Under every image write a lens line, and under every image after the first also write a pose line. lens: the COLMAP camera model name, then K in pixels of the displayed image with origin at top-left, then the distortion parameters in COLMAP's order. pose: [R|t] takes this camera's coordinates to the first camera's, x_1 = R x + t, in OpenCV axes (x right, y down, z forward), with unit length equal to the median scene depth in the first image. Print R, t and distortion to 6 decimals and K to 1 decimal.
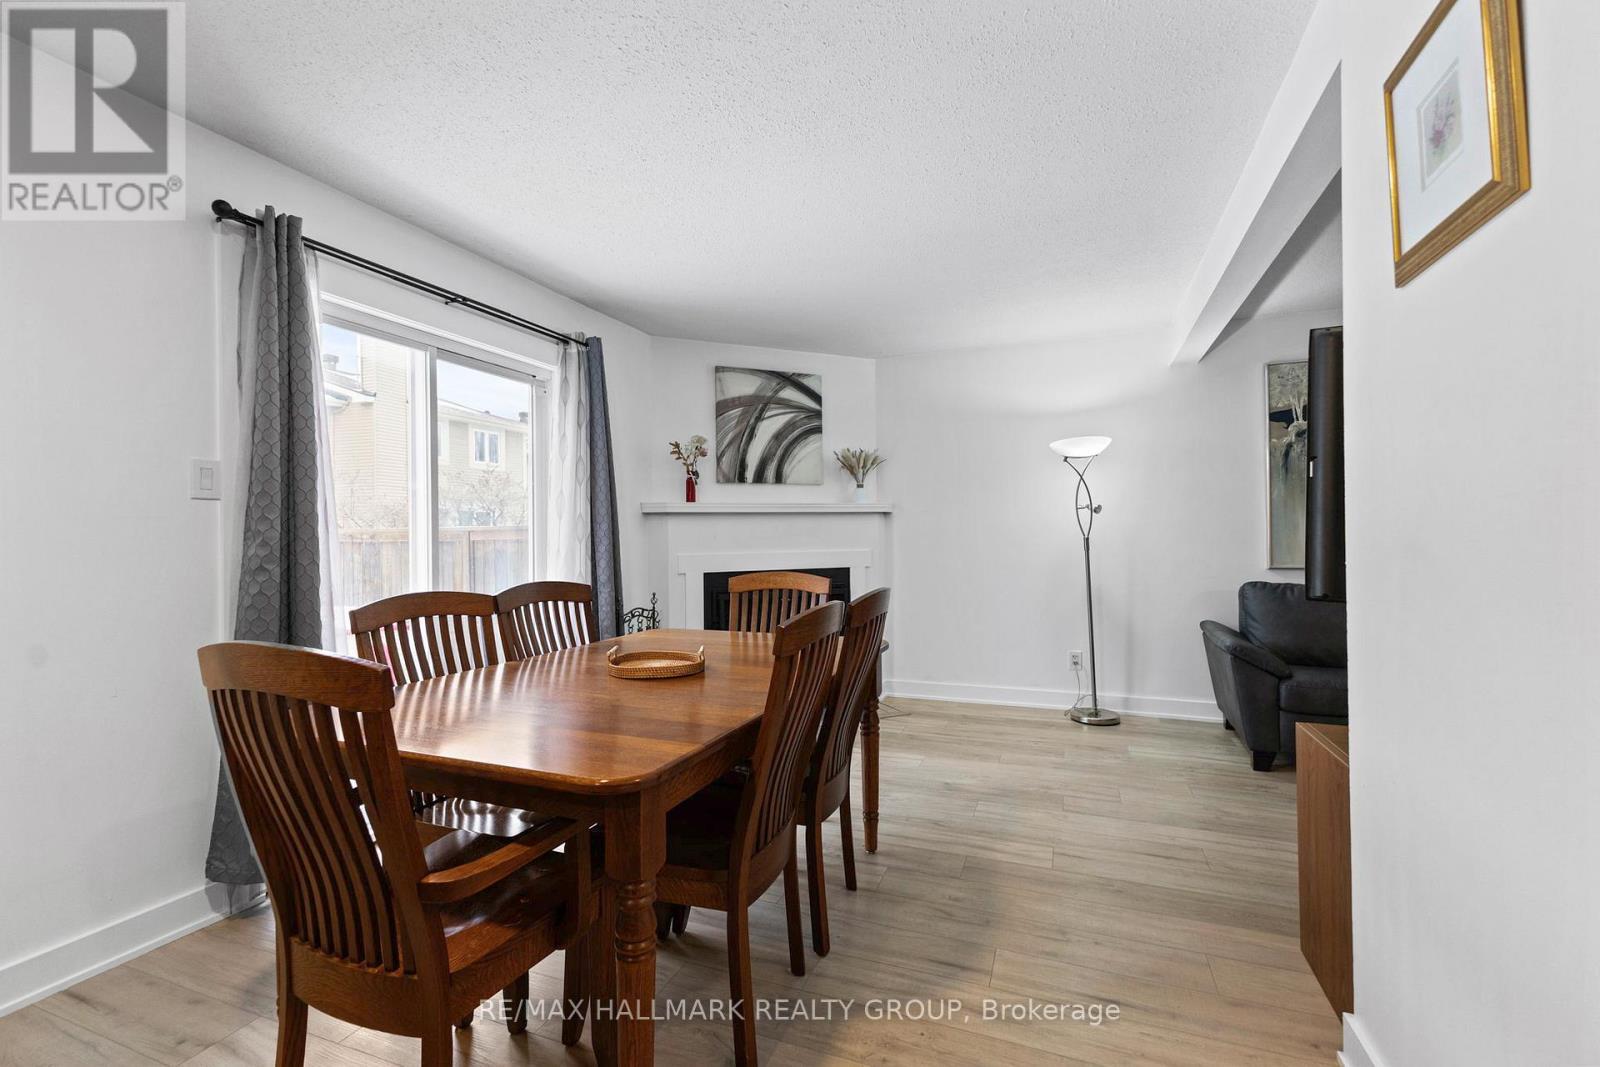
lens RADIAL K [[691.0, 0, 800.0], [0, 691.0, 533.5], [0, 0, 1]] dist [0.012864, -0.000056]
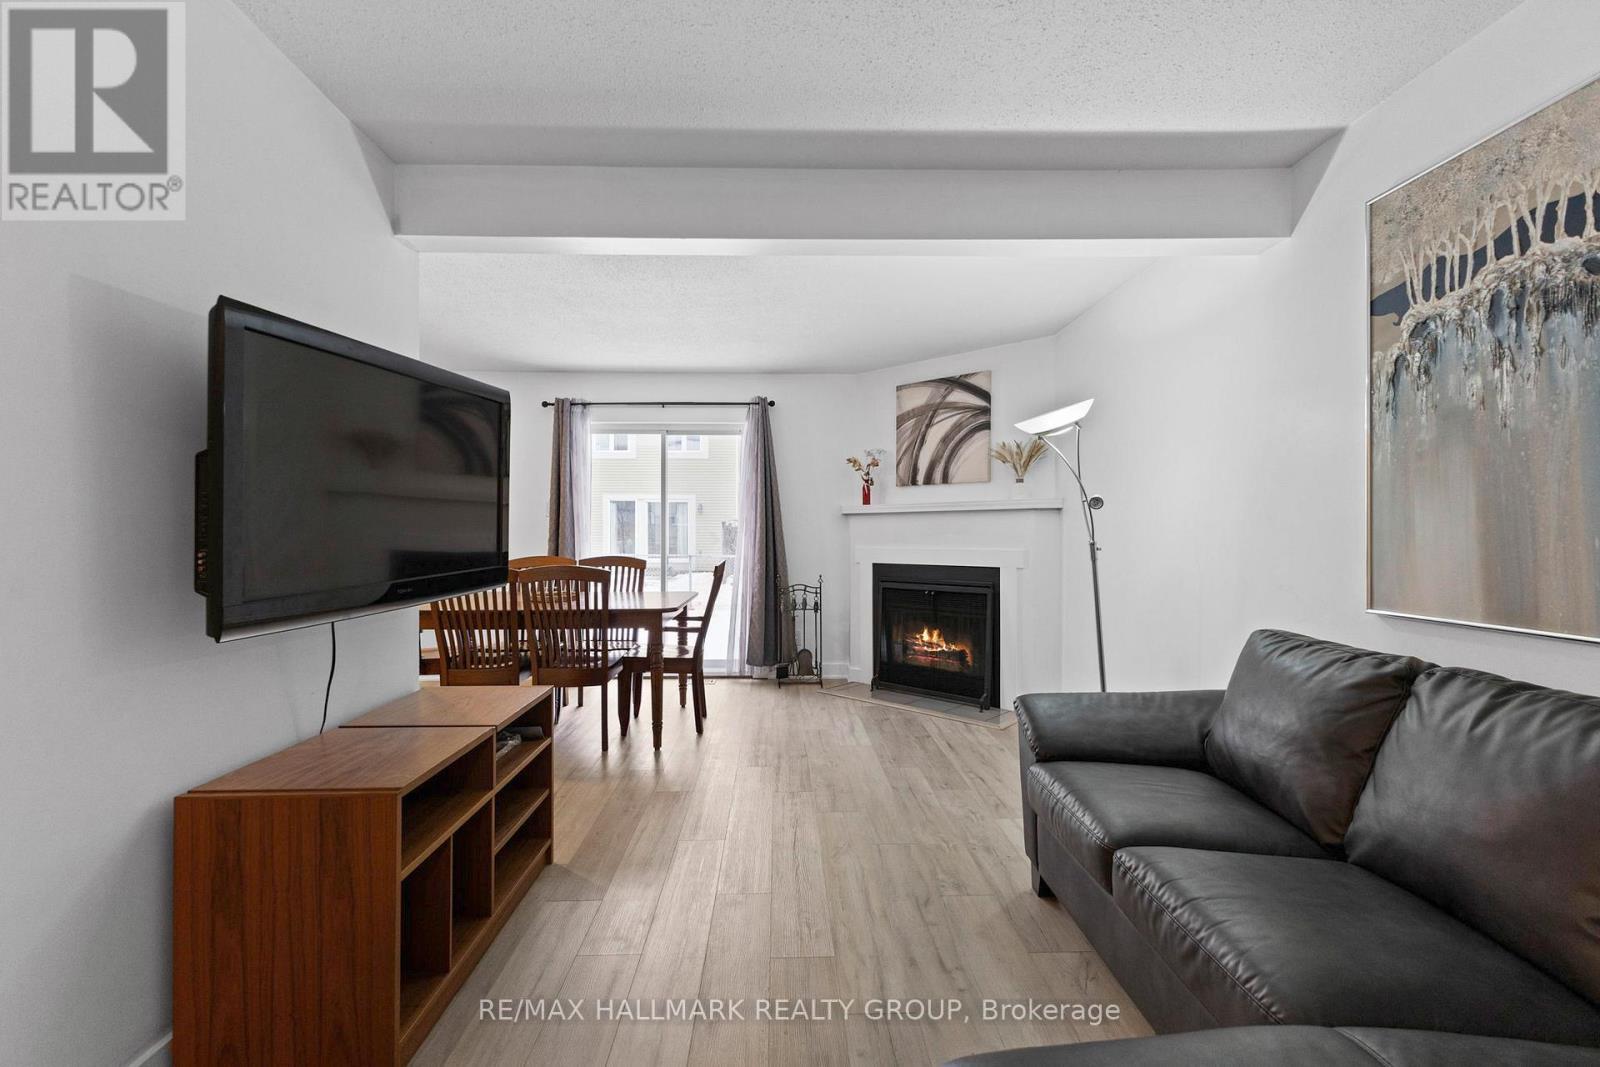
lens RADIAL K [[702.2, 0, 796.8], [0, 702.2, 529.9], [0, 0, 1]] dist [0.021426, -0.006819]
pose [[0.387594, 0.009832, -0.921778, 0.896478], [-0.004047, 0.999952, 0.008964, -0.011303], [0.921821, 0.000256, 0.387615, 0.387967]]
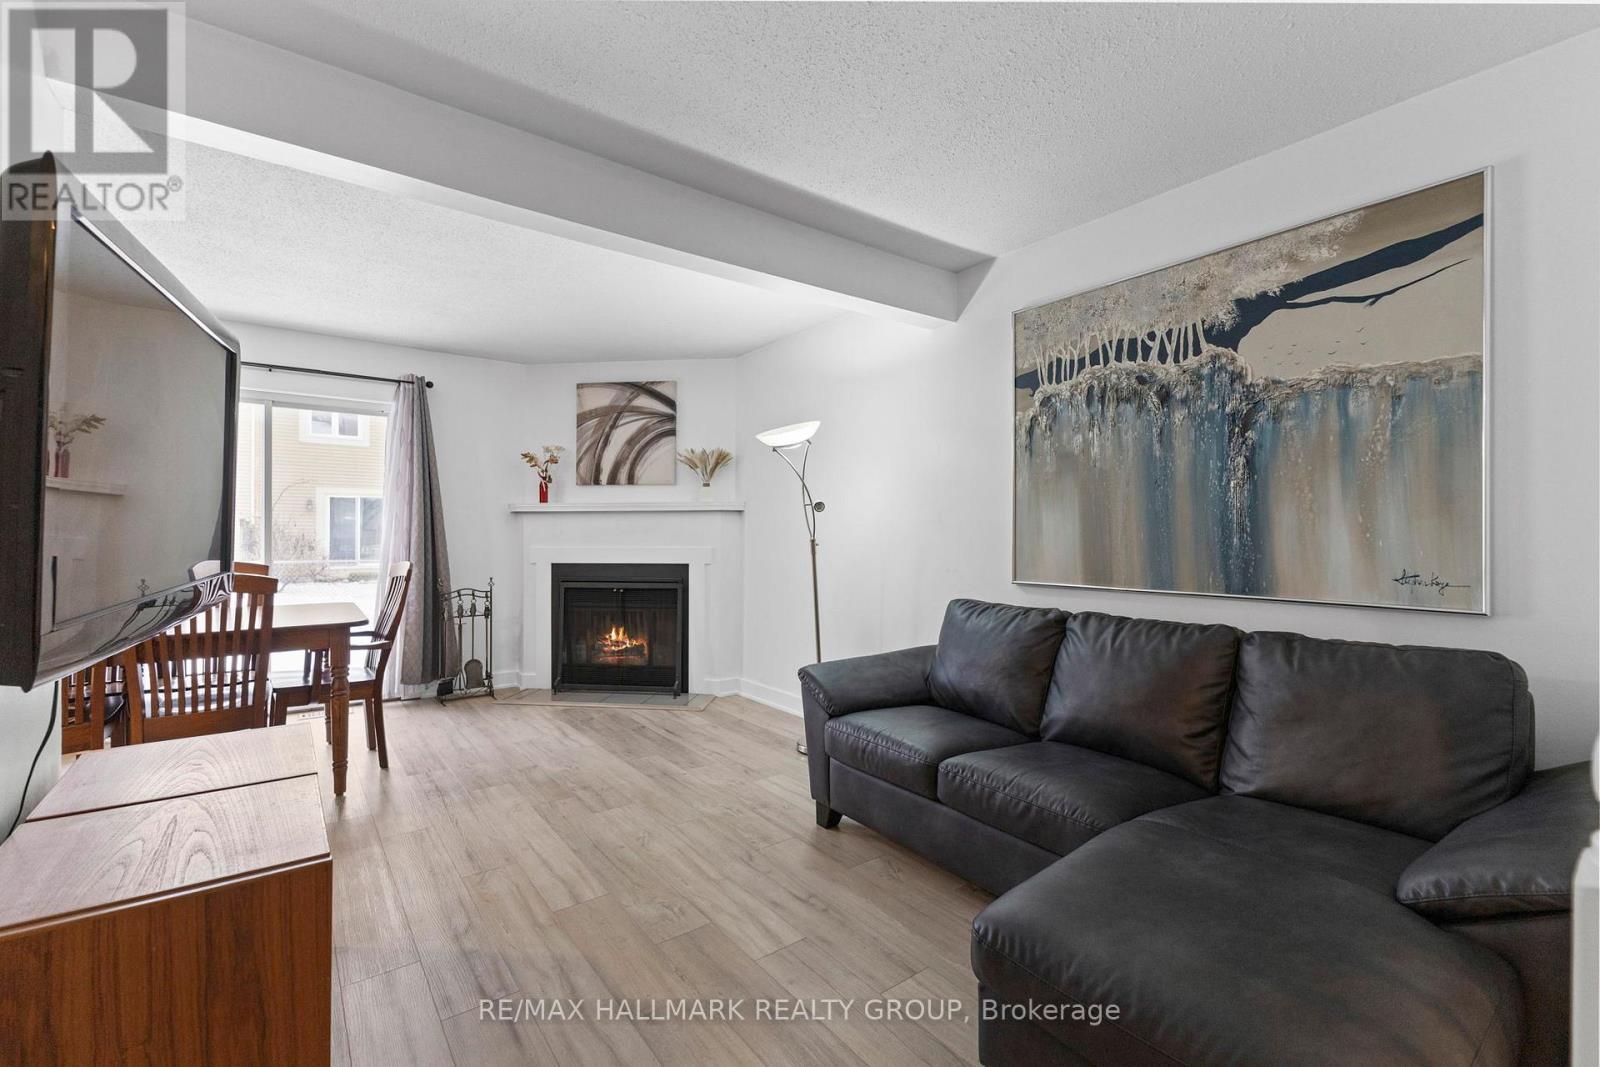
lens RADIAL K [[691.0, 0, 800.0], [0, 691.0, 533.5], [0, 0, 1]] dist [0.012864, -0.000056]
pose [[0.850506, 0.013489, -0.525793, 0.794742], [-0.011892, 0.999909, 0.006416, -0.005826], [0.525831, 0.000796, 0.850589, 0.218955]]
